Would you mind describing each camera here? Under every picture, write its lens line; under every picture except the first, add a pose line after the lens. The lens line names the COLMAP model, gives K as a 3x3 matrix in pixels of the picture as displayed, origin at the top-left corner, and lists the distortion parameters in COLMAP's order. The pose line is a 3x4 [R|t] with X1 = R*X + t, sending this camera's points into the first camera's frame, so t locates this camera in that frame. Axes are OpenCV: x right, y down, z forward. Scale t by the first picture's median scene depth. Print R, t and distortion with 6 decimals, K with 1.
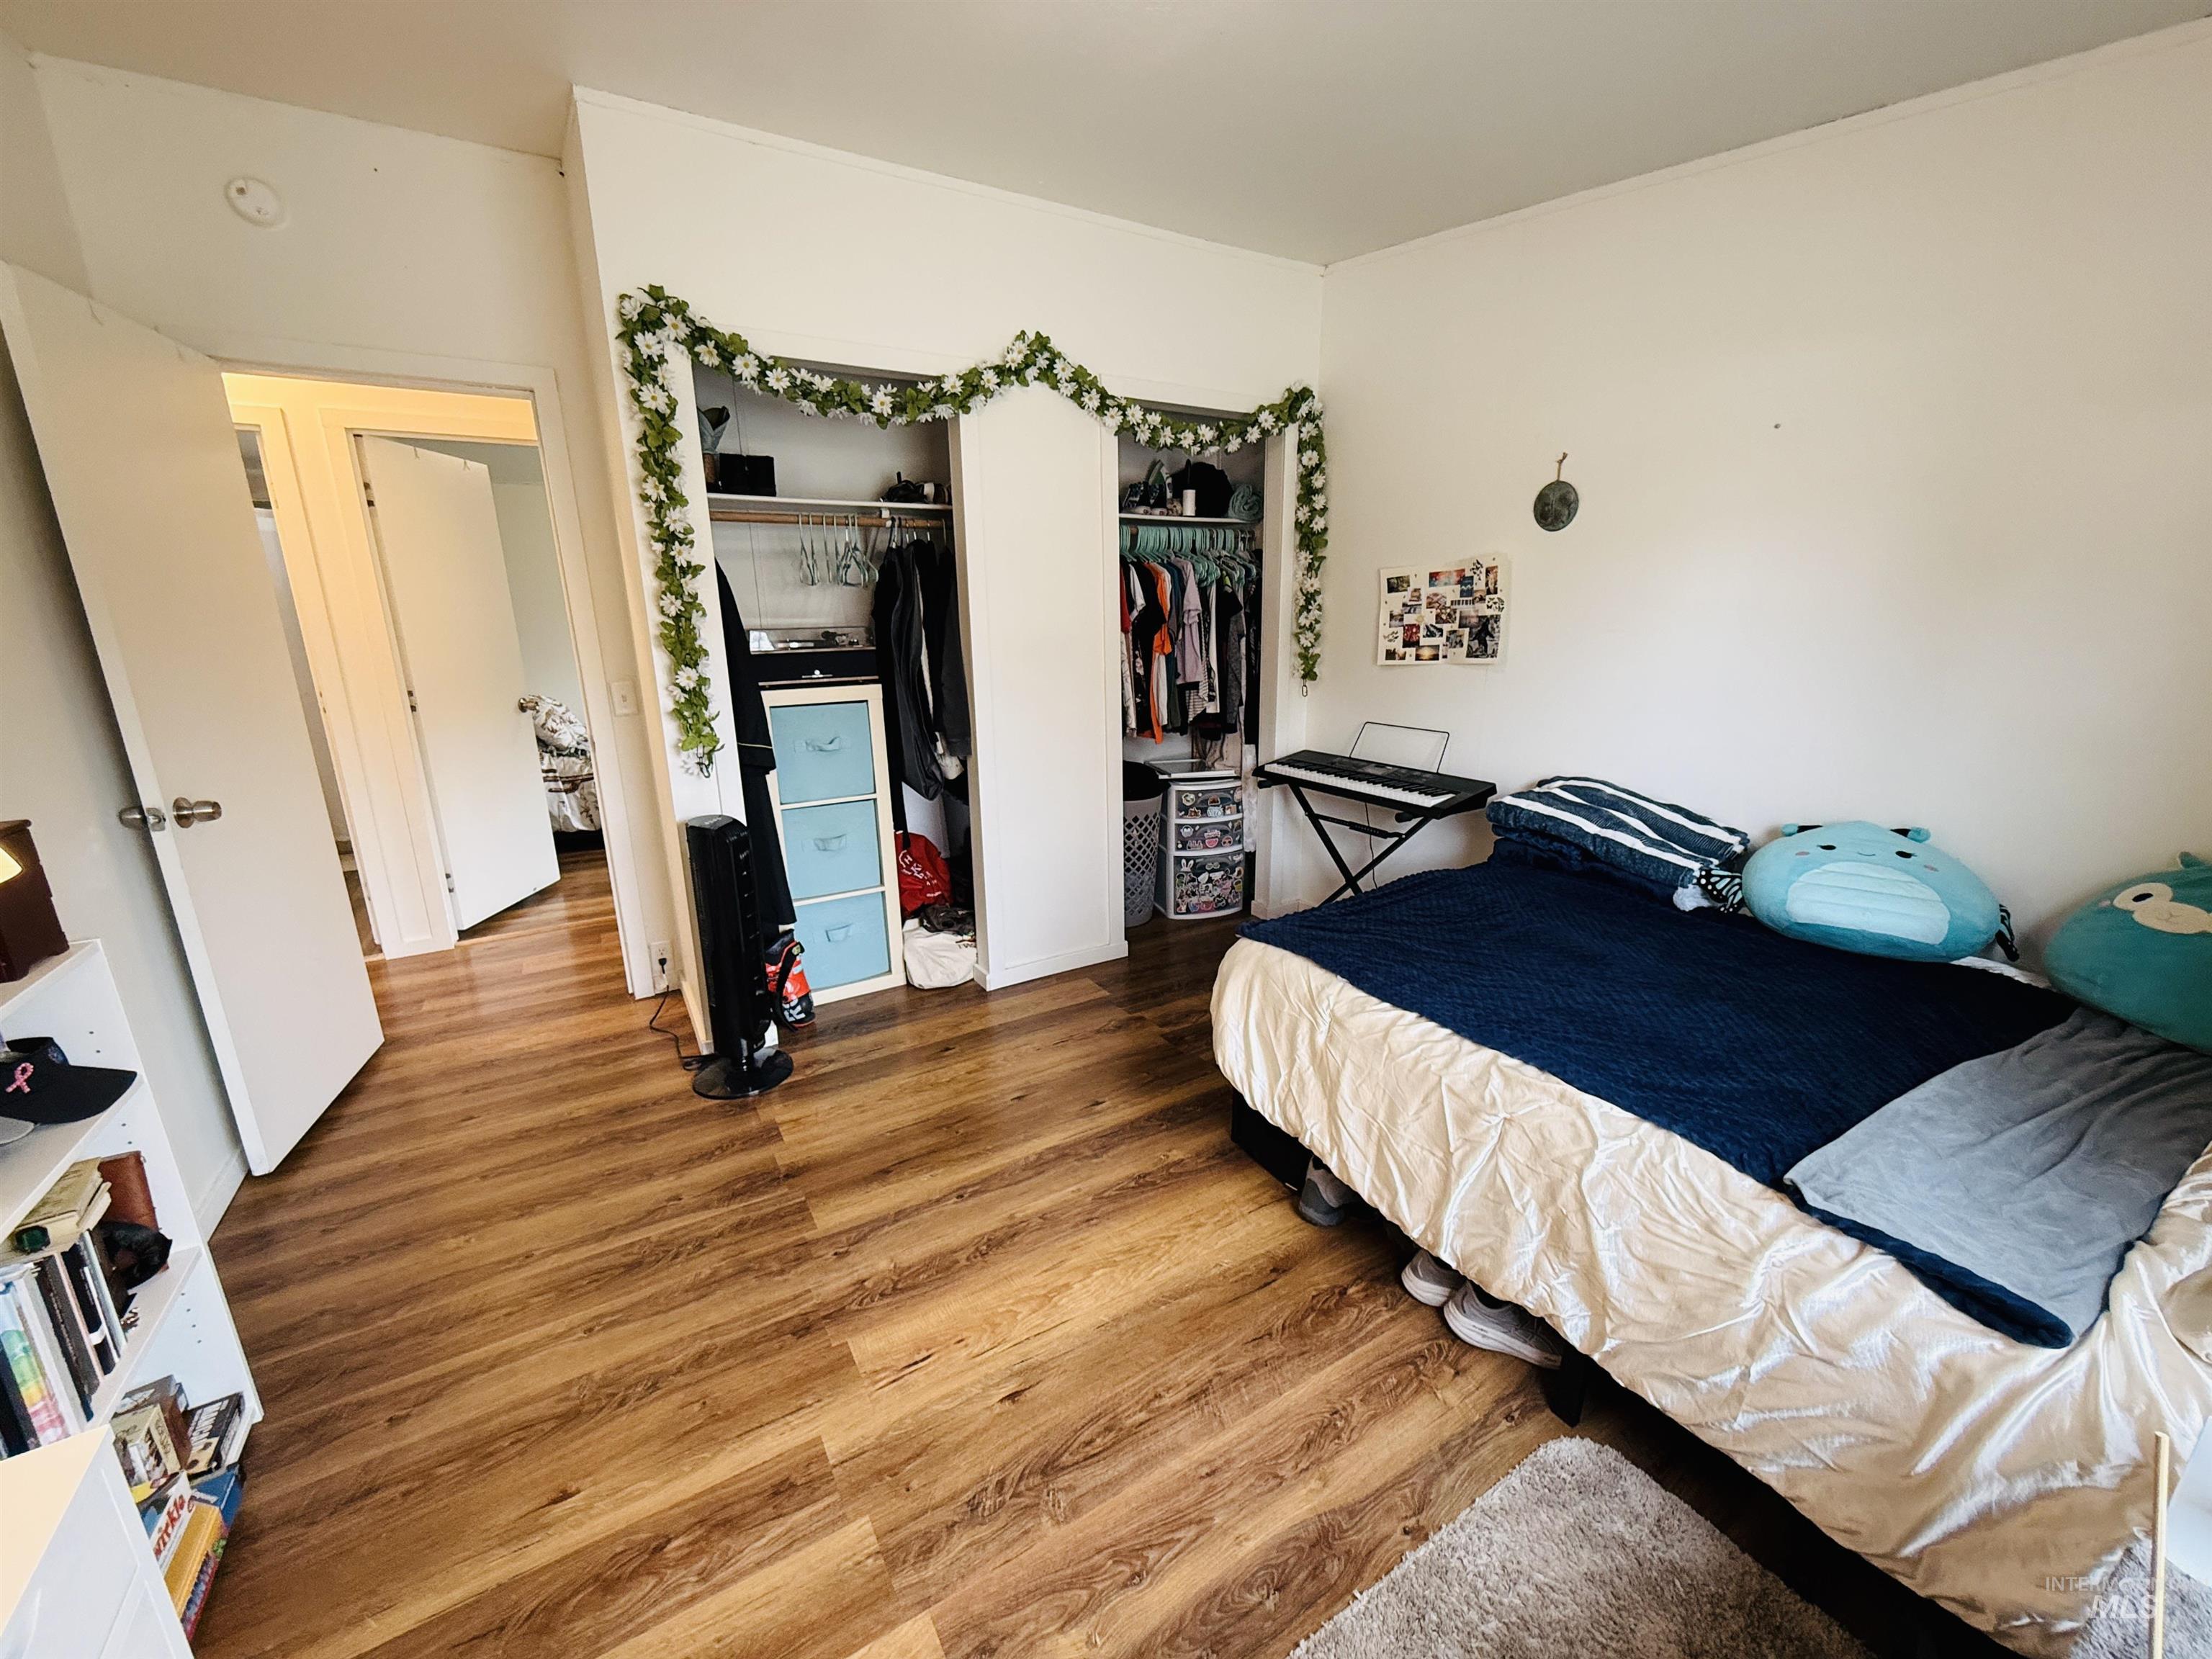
lens RADIAL K [[883.3, 0, 1110.5], [0, 883.3, 828.1], [0, 0, 1]] dist [0.002741, -0.000157]
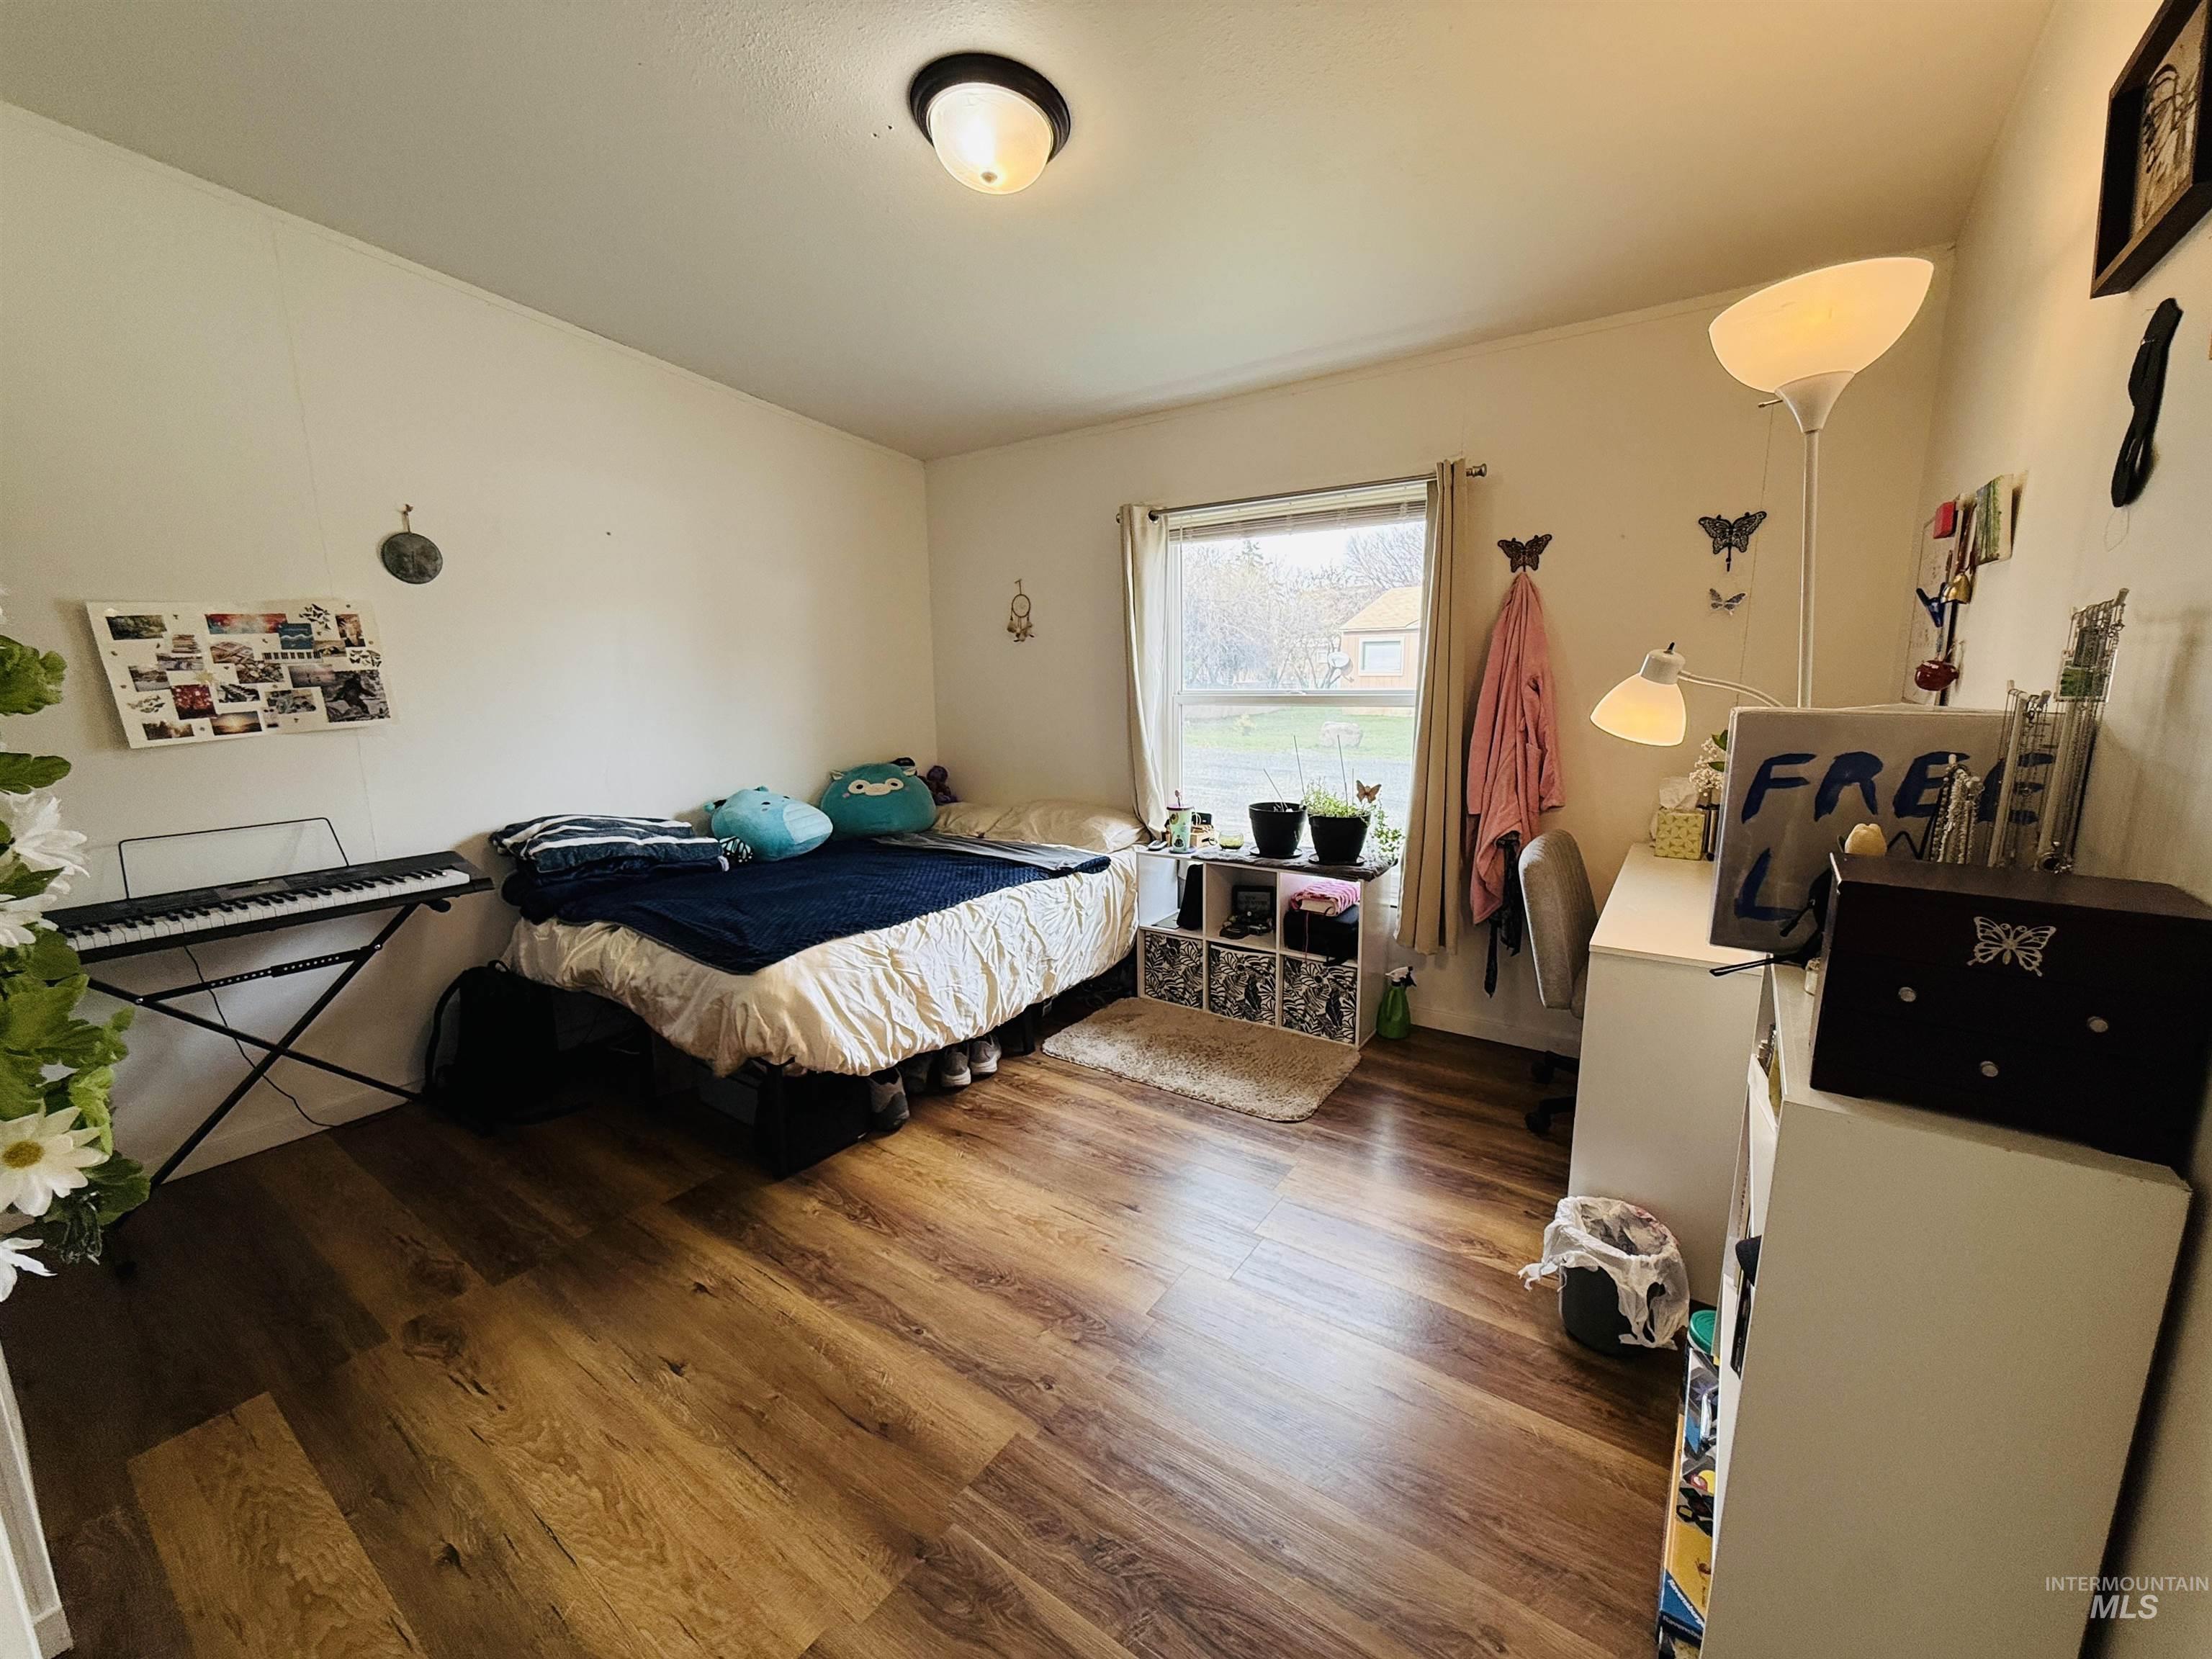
lens RADIAL K [[883.3, 0, 1108.8], [0, 883.3, 830.5], [0, 0, 1]] dist [0.002741, -0.000157]
pose [[-0.396586, -0.144483, 0.906556, -0.643482], [0.248531, 0.933758, 0.257542, -0.131818], [-0.883715, 0.327445, -0.334407, 0.673814]]
